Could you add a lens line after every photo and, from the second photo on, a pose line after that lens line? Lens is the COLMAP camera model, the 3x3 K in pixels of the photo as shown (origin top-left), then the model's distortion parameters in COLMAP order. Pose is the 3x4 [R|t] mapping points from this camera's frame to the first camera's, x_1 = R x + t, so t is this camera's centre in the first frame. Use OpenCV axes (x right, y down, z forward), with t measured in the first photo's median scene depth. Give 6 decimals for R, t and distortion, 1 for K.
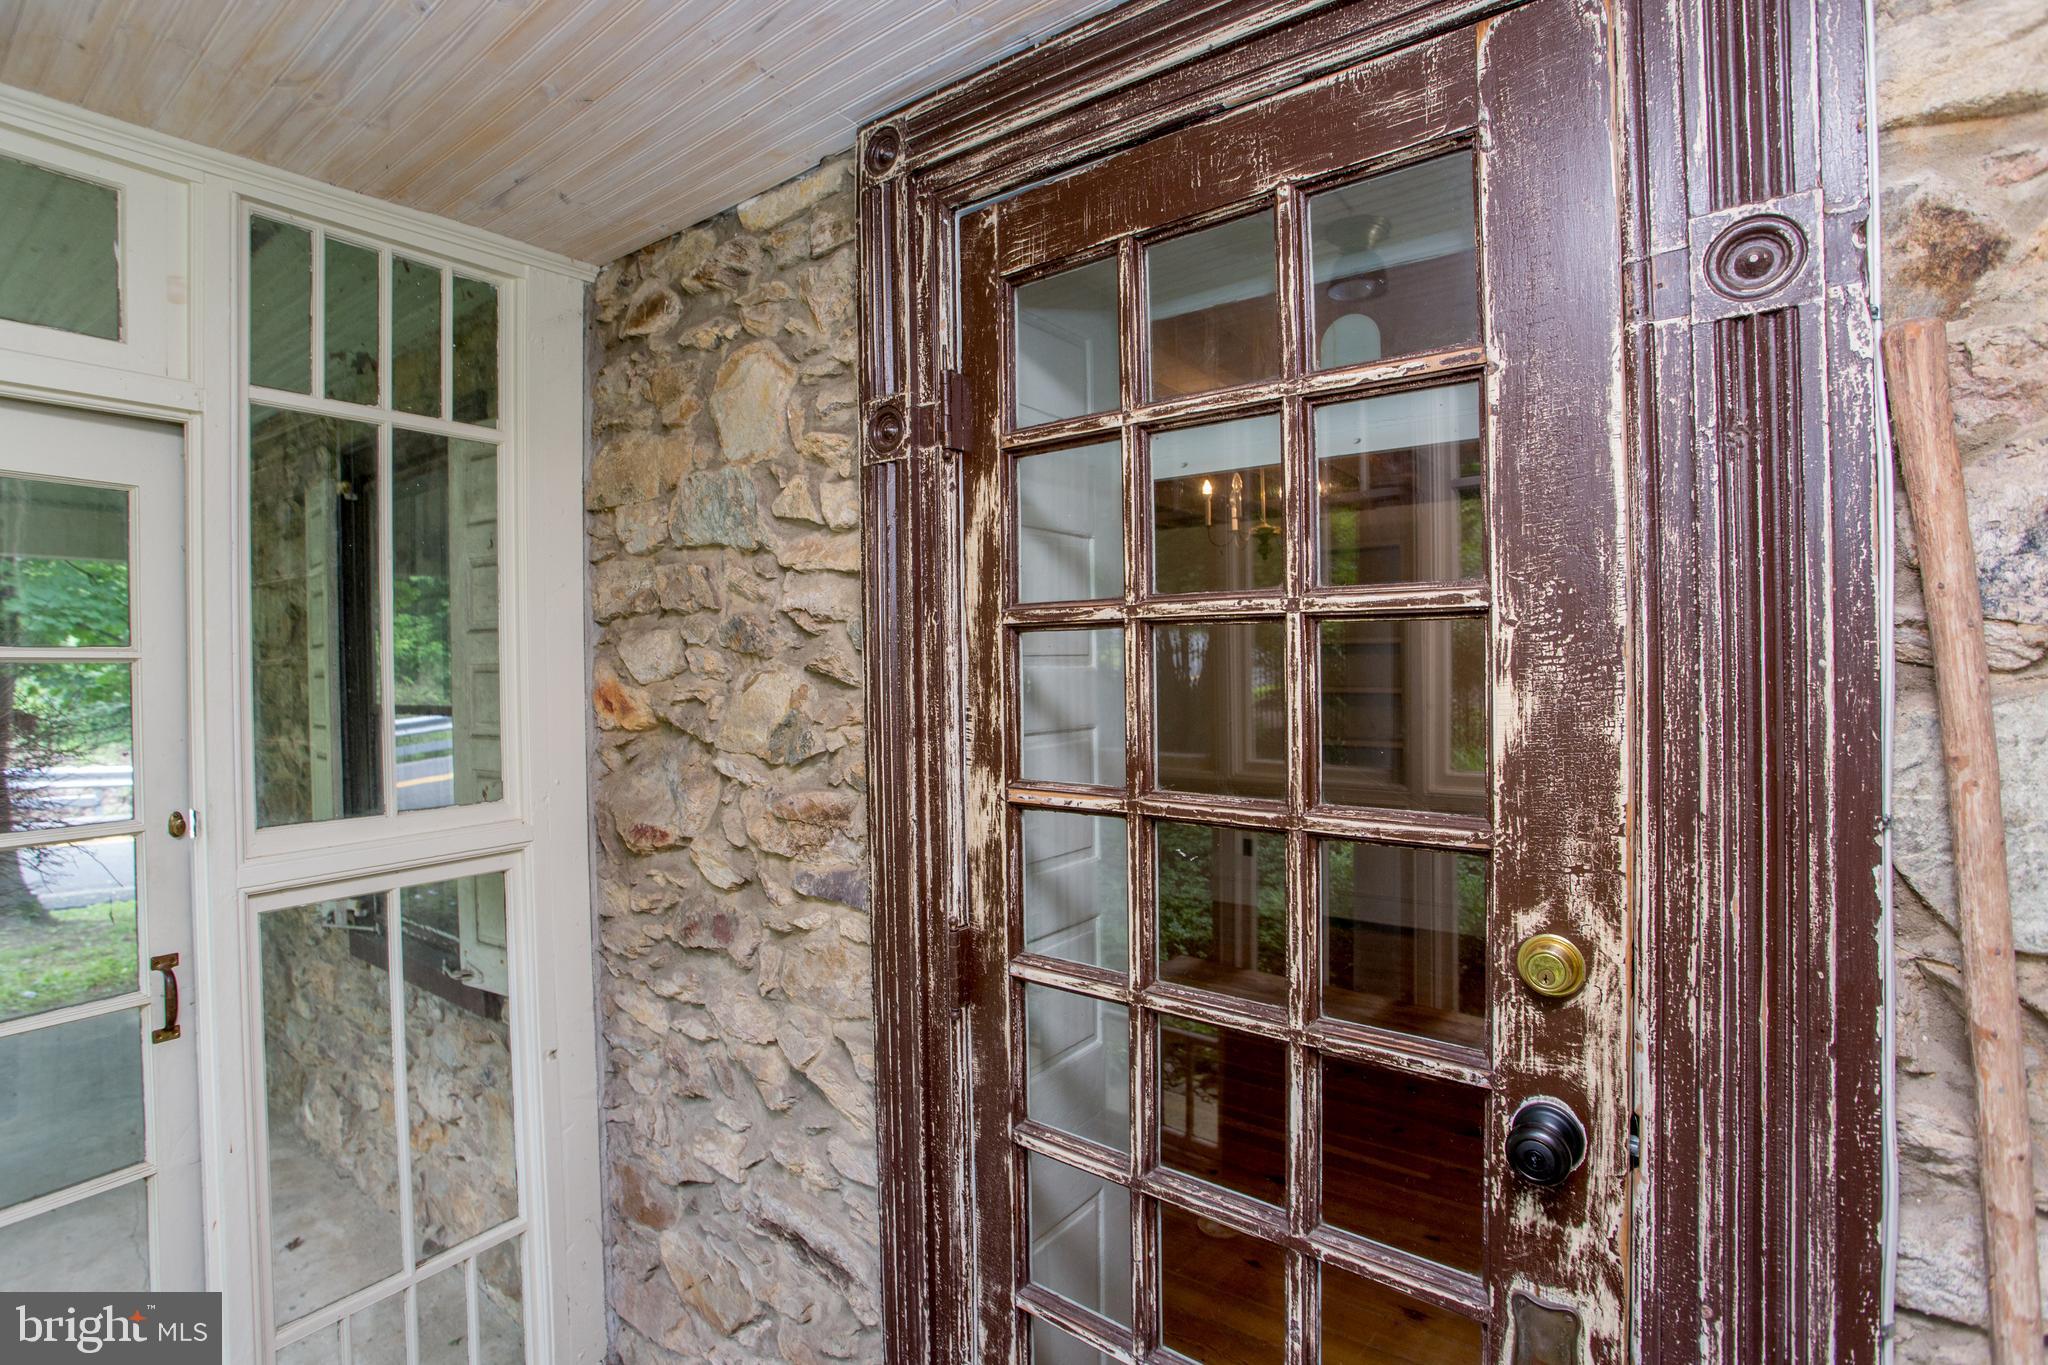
lens RADIAL K [[1002.1, 0, 1016.3], [0, 1002.1, 673.2], [0, 0, 1]] dist [-0.072333, 0.028204]
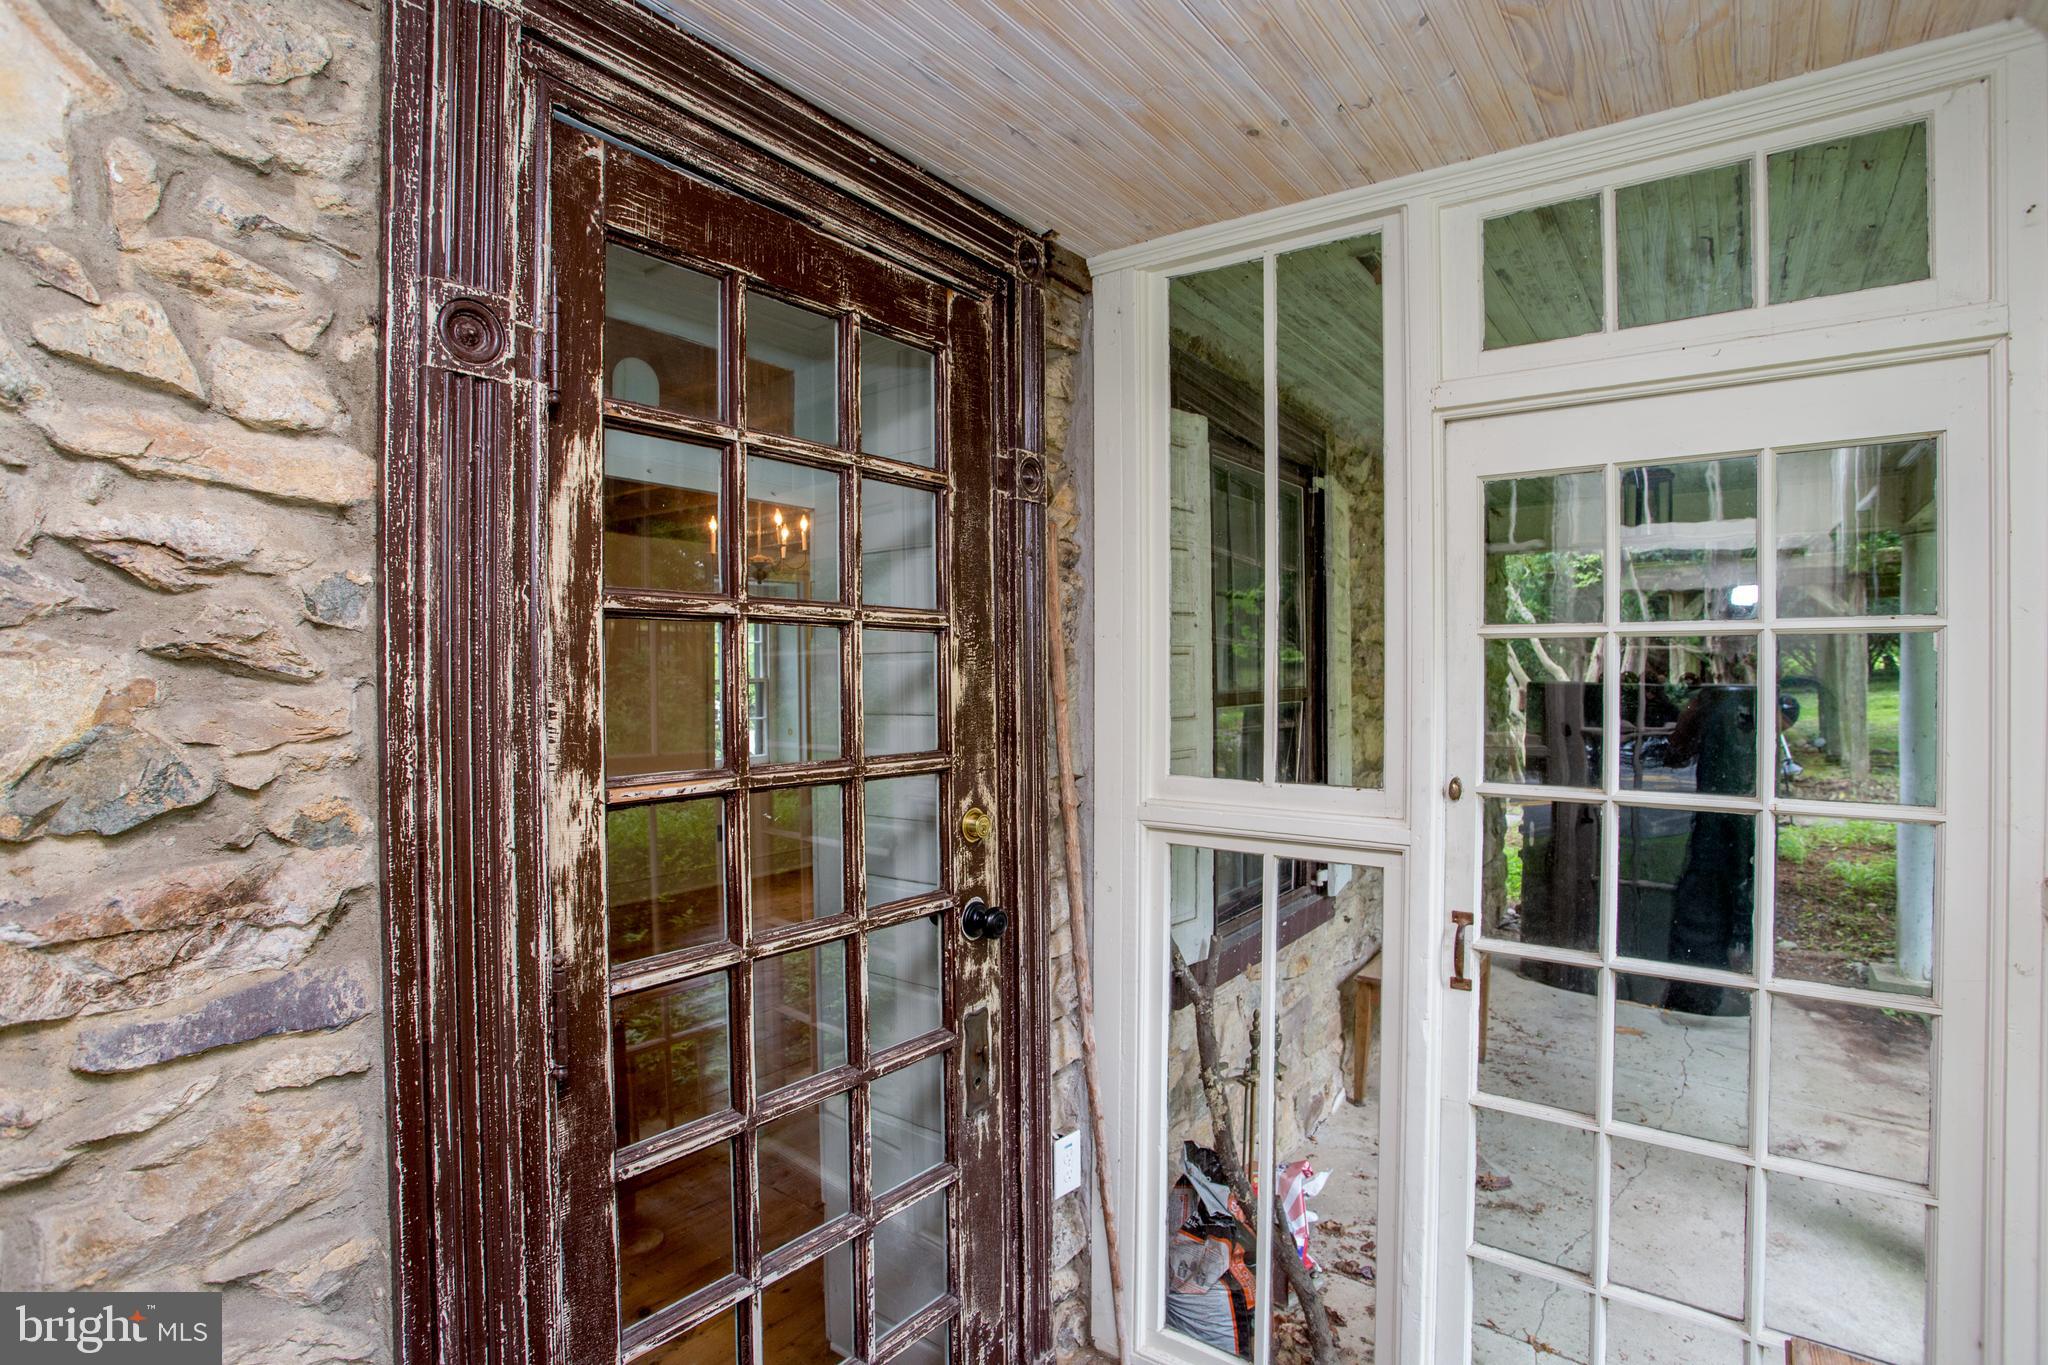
lens RADIAL K [[1002.1, 0, 1031.6], [0, 1002.1, 678.2], [0, 0, 1]] dist [-0.072333, 0.028204]
pose [[-0.021836, 0.006616, 0.999740, -0.932079], [0.014789, 0.999871, -0.006294, 0.026298], [-0.999652, 0.014648, -0.021931, 0.650482]]
